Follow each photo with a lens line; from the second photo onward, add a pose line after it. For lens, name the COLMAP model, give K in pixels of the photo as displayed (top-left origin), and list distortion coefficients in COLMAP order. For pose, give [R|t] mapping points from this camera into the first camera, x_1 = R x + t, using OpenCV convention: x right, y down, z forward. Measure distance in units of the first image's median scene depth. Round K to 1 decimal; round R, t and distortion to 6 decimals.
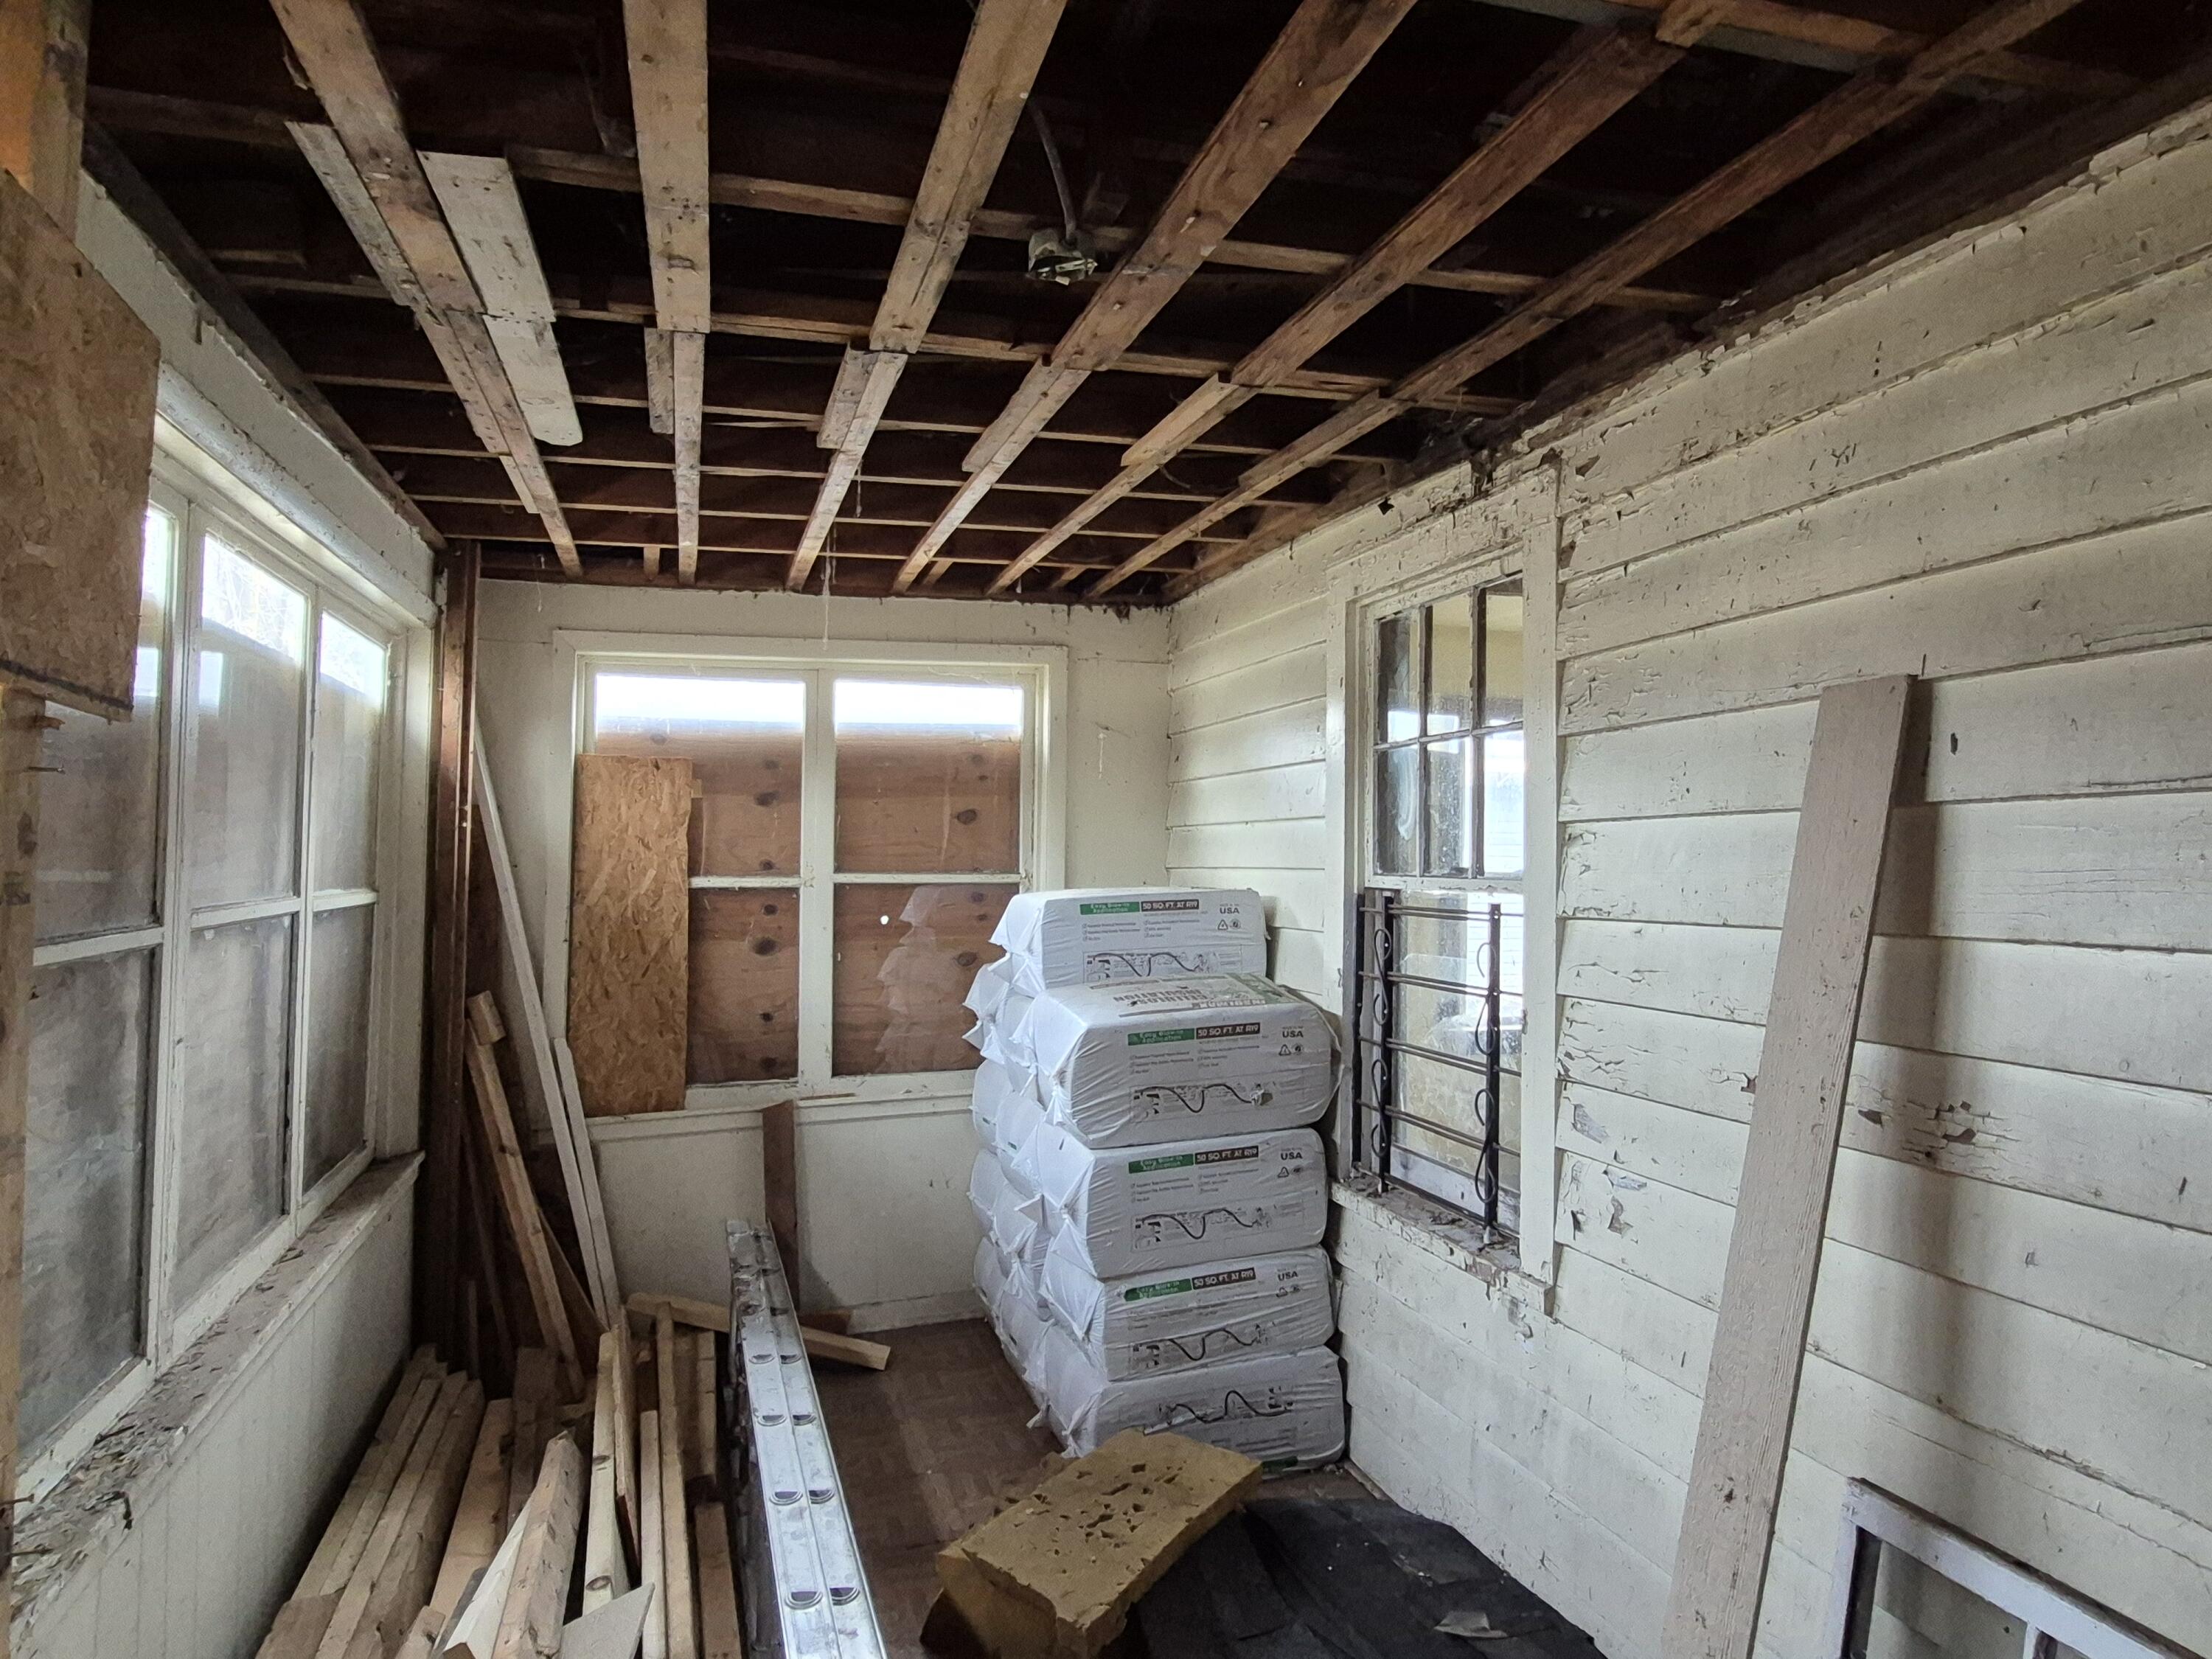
lens RADIAL K [[1314.6, 0, 1106.1], [0, 1314.6, 820.9], [0, 0, 1]] dist [0.005386, -0.004427]
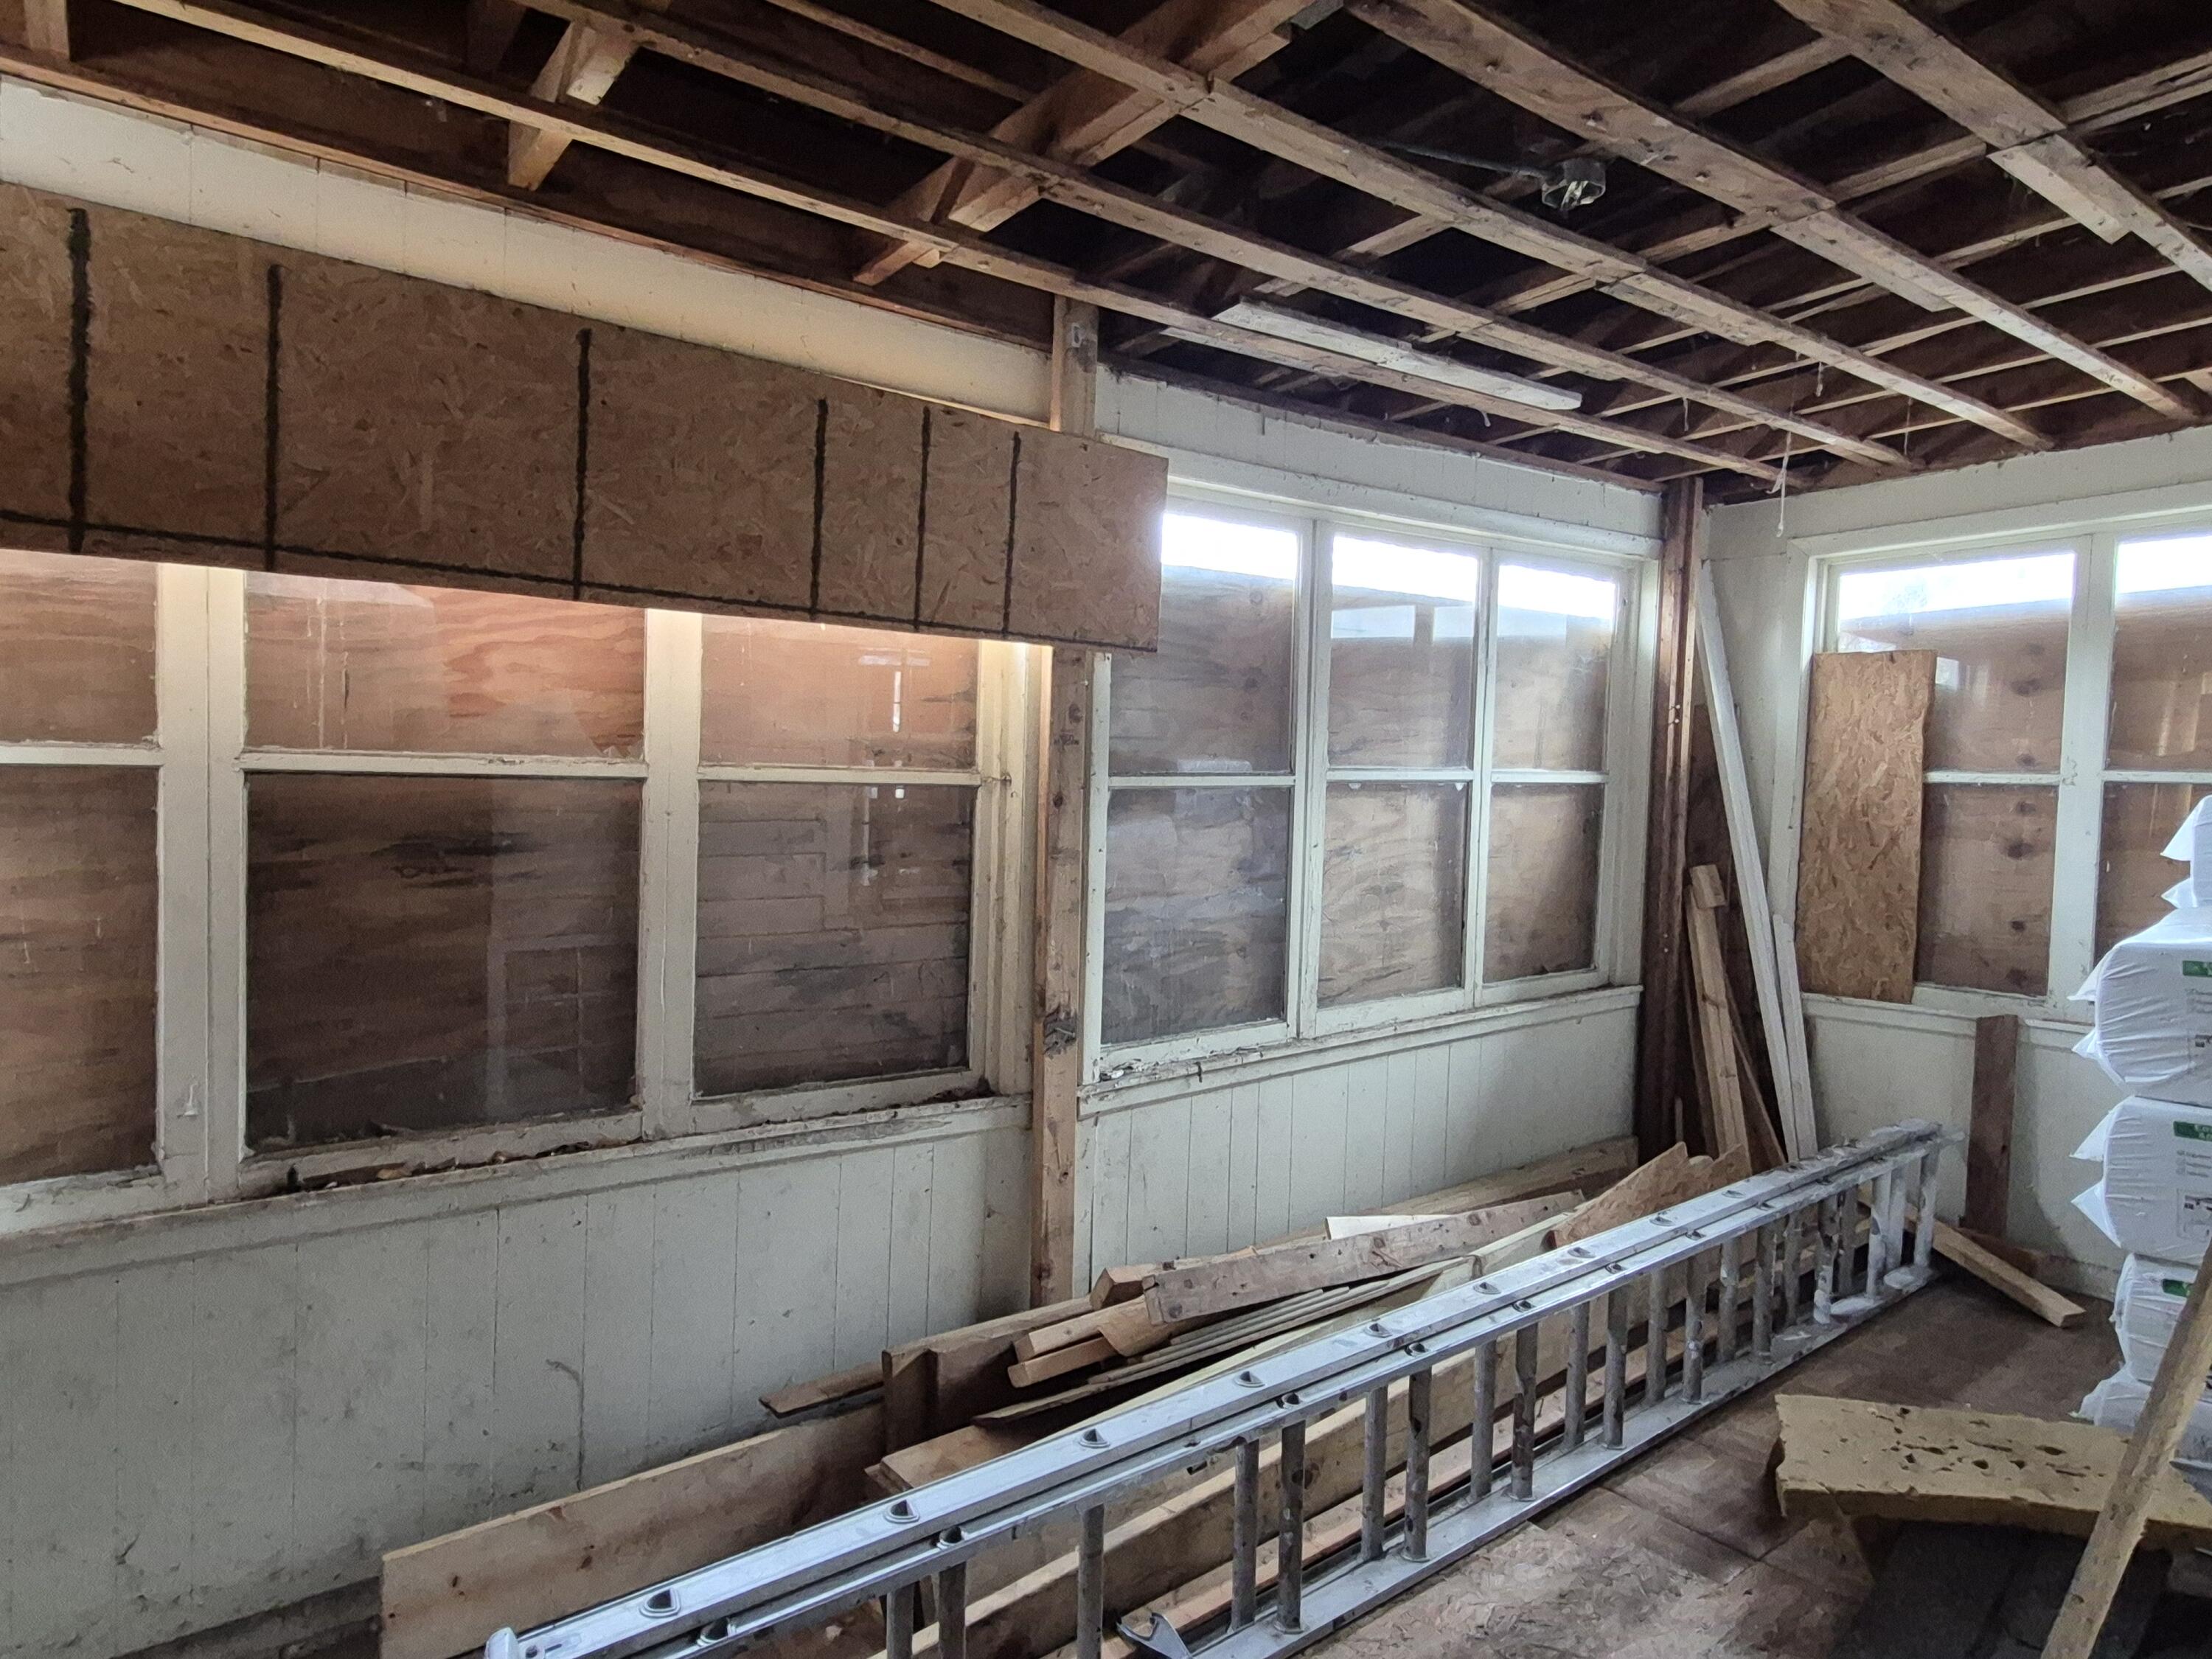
lens RADIAL K [[1314.6, 0, 1105.5], [0, 1314.6, 828.4], [0, 0, 1]] dist [0.005386, -0.004427]
pose [[0.327167, 0.048395, -0.943726, 0.417315], [0.009247, 0.998476, 0.054409, 0.026721], [0.944921, -0.026528, 0.326221, 0.107103]]
